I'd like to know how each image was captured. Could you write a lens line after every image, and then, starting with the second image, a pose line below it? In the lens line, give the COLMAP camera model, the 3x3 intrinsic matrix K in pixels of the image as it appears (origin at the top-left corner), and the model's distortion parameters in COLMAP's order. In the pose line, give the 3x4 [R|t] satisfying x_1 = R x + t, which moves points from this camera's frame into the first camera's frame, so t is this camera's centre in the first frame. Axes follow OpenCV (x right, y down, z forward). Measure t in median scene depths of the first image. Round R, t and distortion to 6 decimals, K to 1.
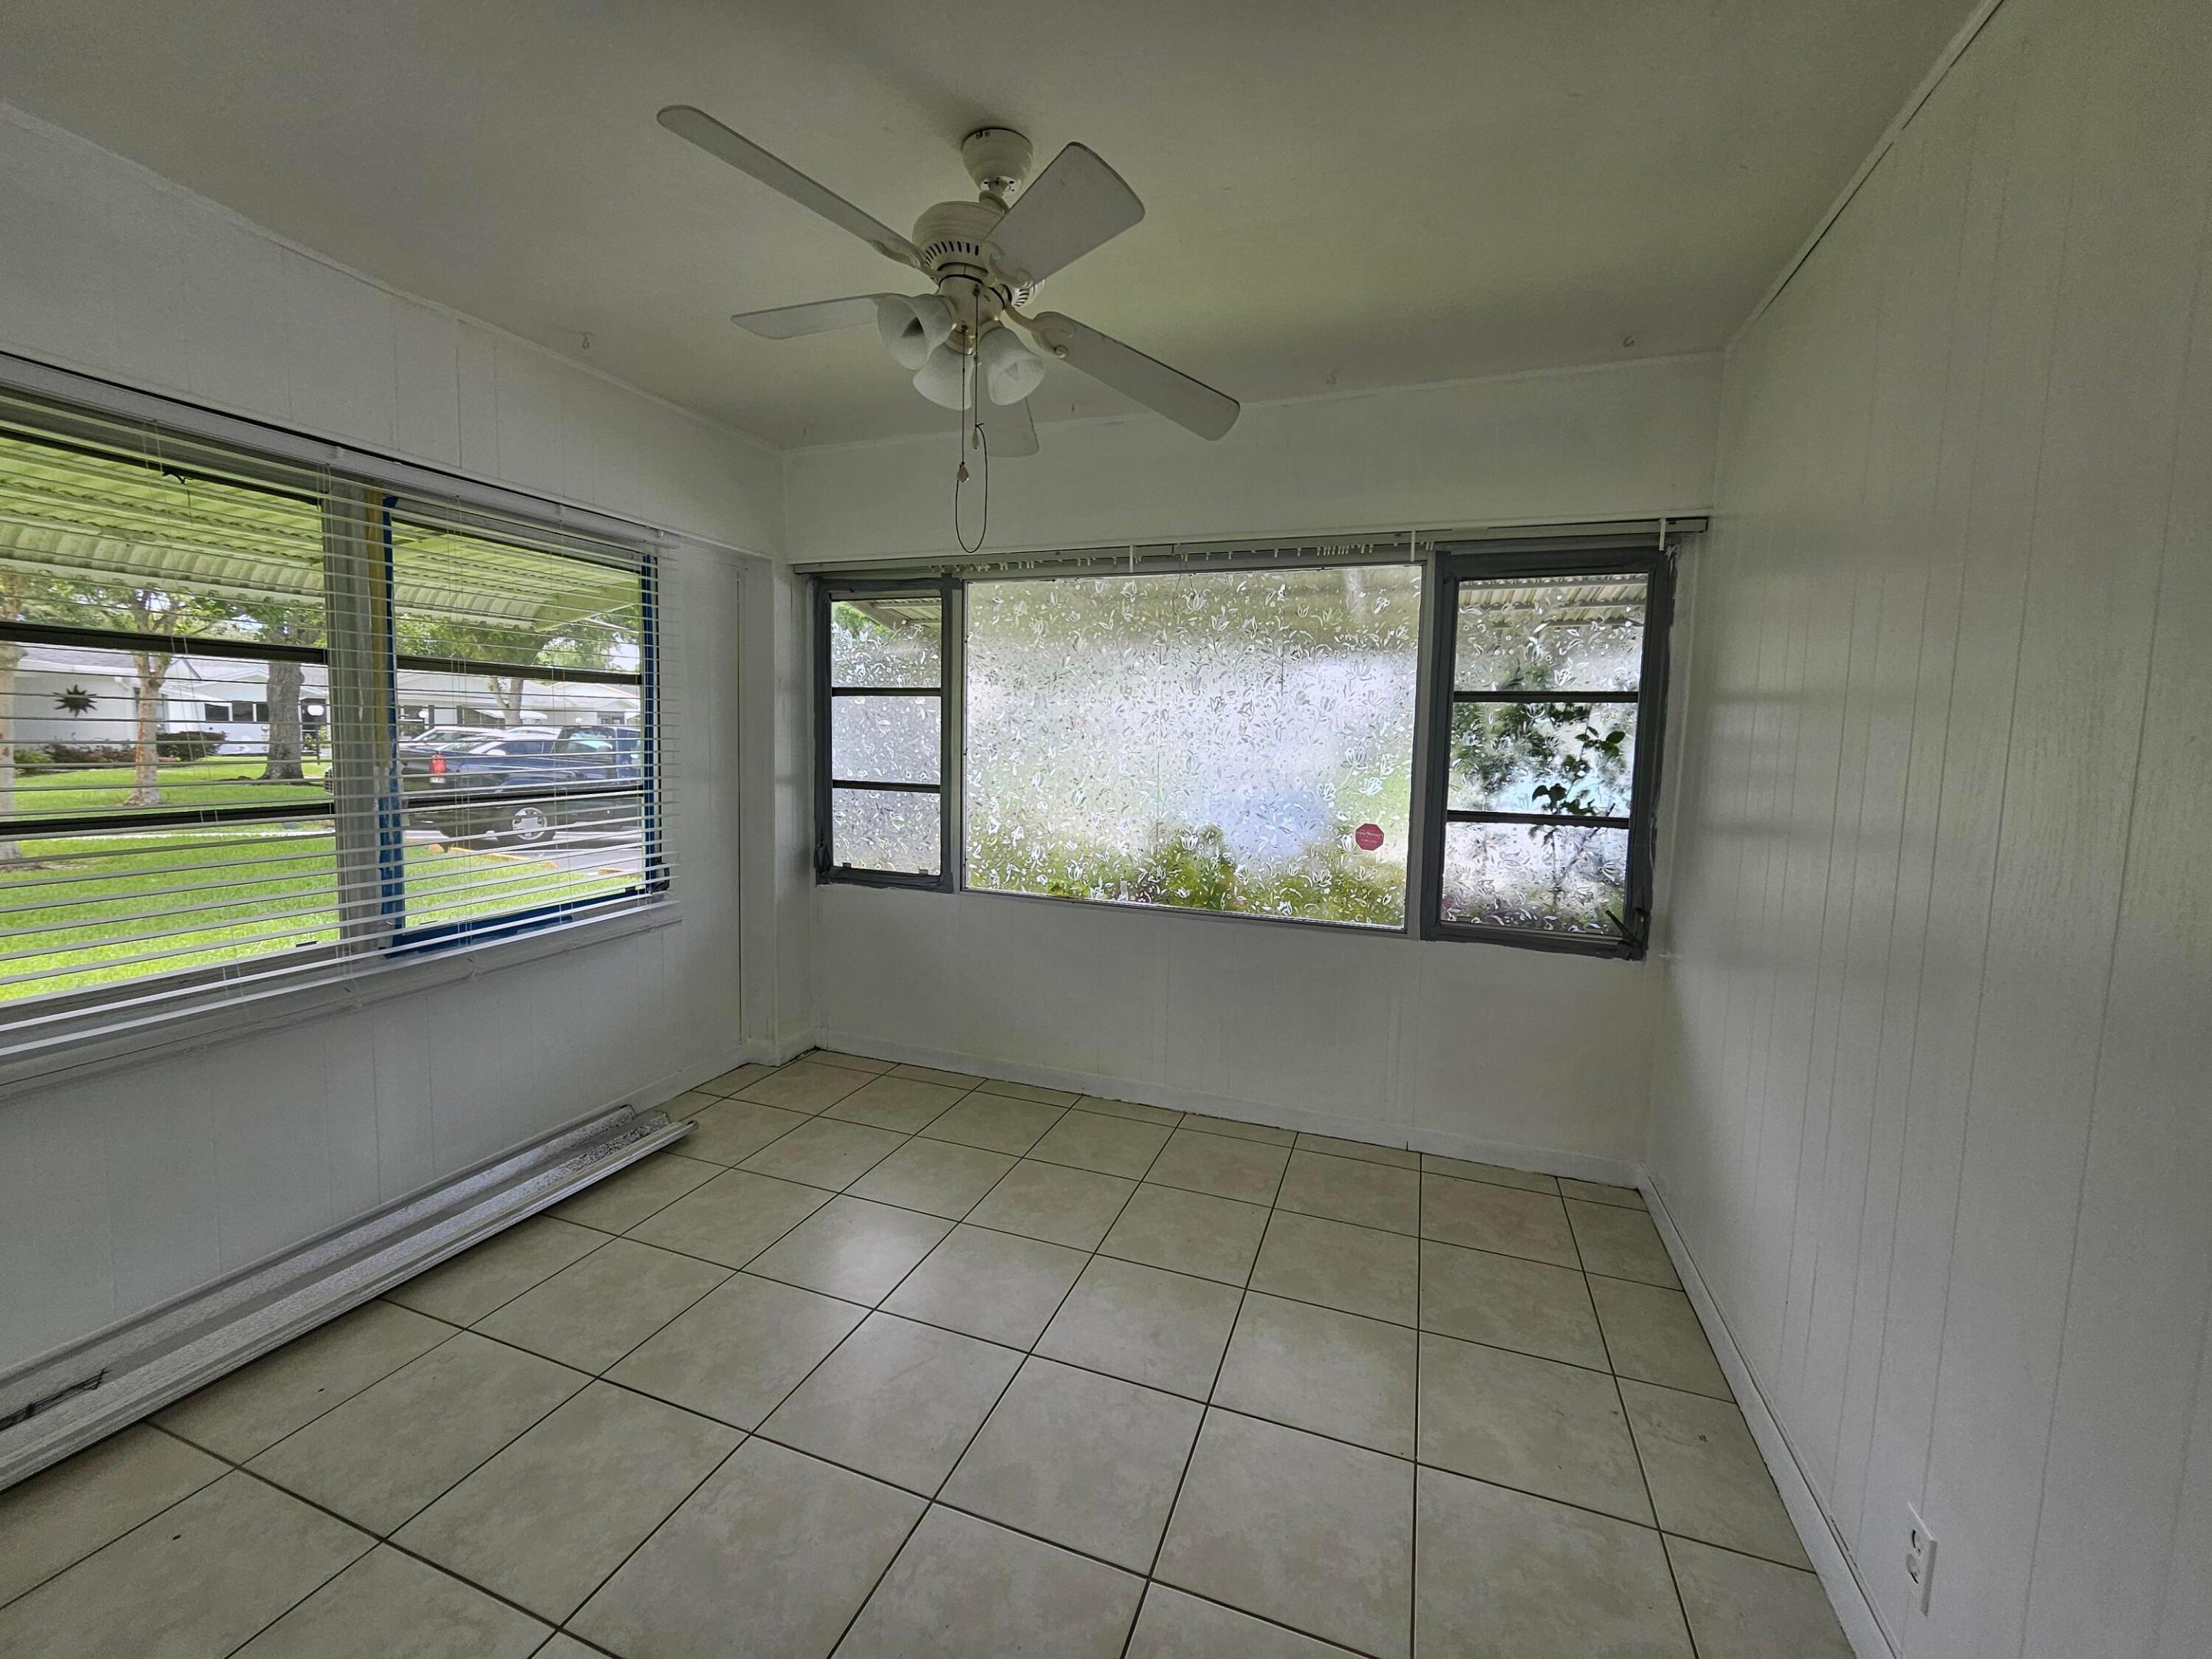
lens RADIAL K [[874.1, 0, 1092.6], [0, 874.1, 809.9], [0, 0, 1]] dist [-0.001031, -0.000092]
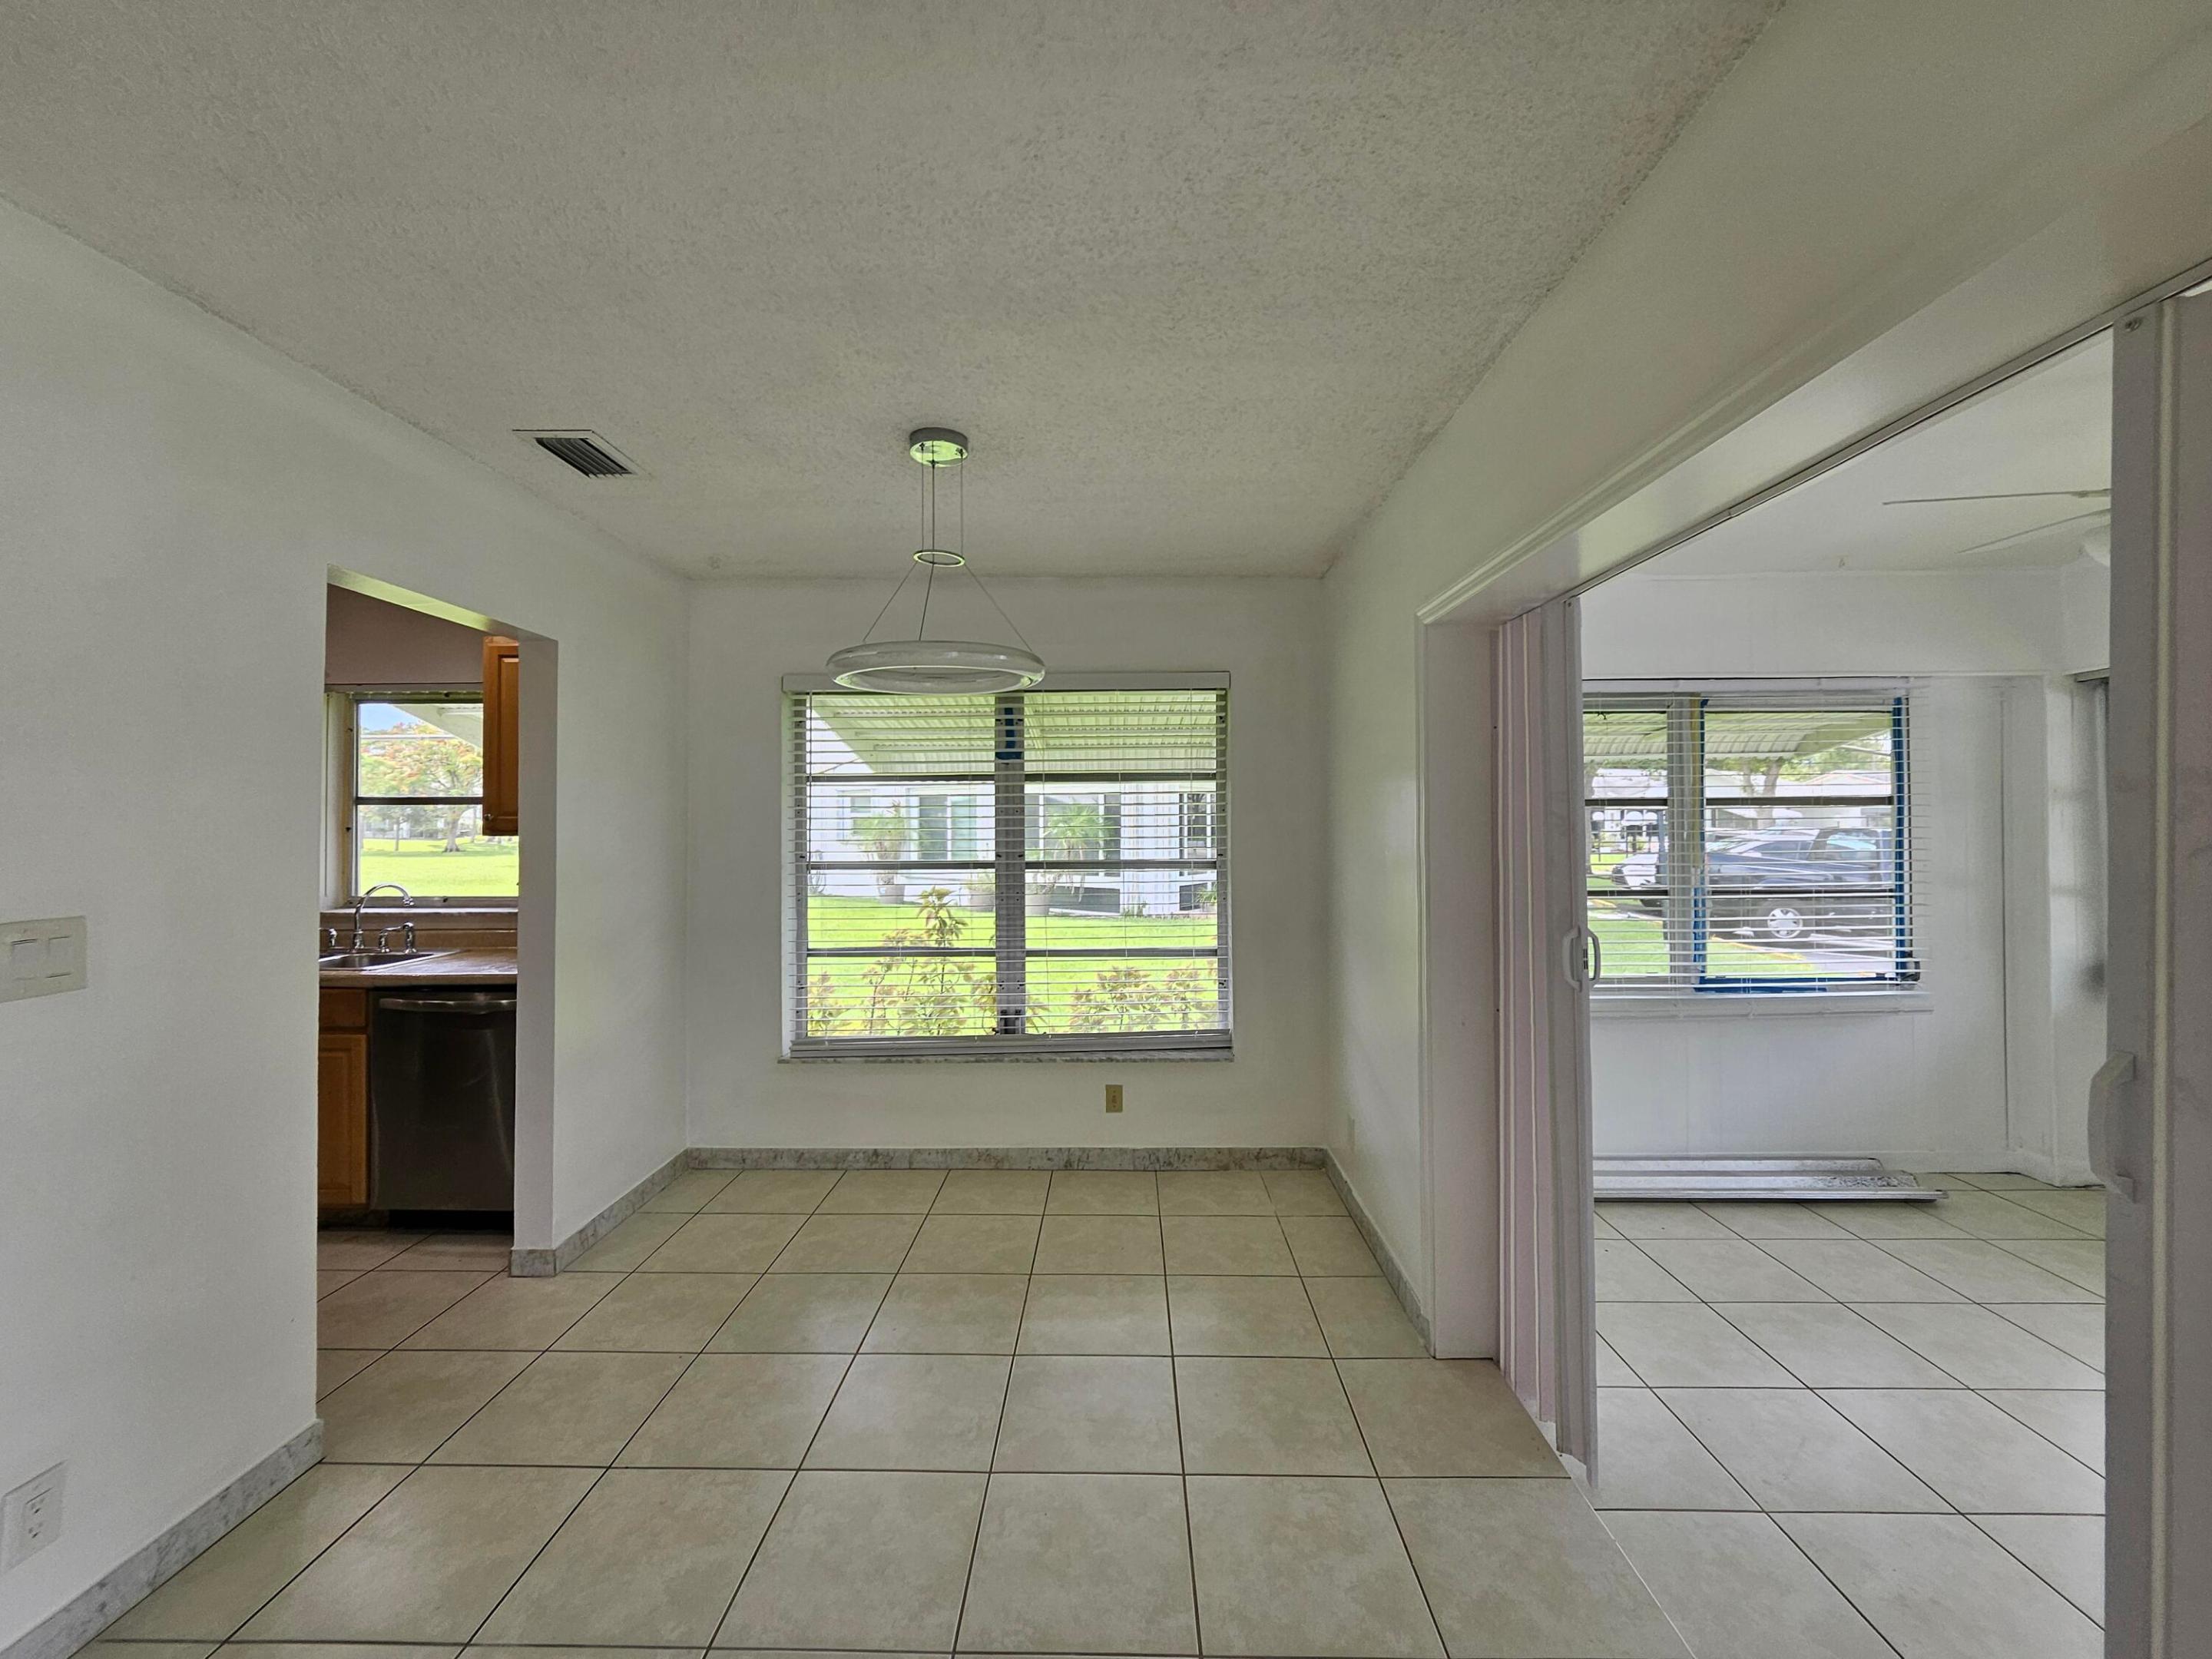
lens RADIAL K [[874.1, 0, 1122.9], [0, 874.1, 804.4], [0, 0, 1]] dist [-0.001031, -0.000092]
pose [[0.346277, -0.042107, -0.937187, 0.239570], [-0.069318, 0.995113, -0.070322, 0.013813], [0.935568, 0.089315, 0.341666, -0.394451]]
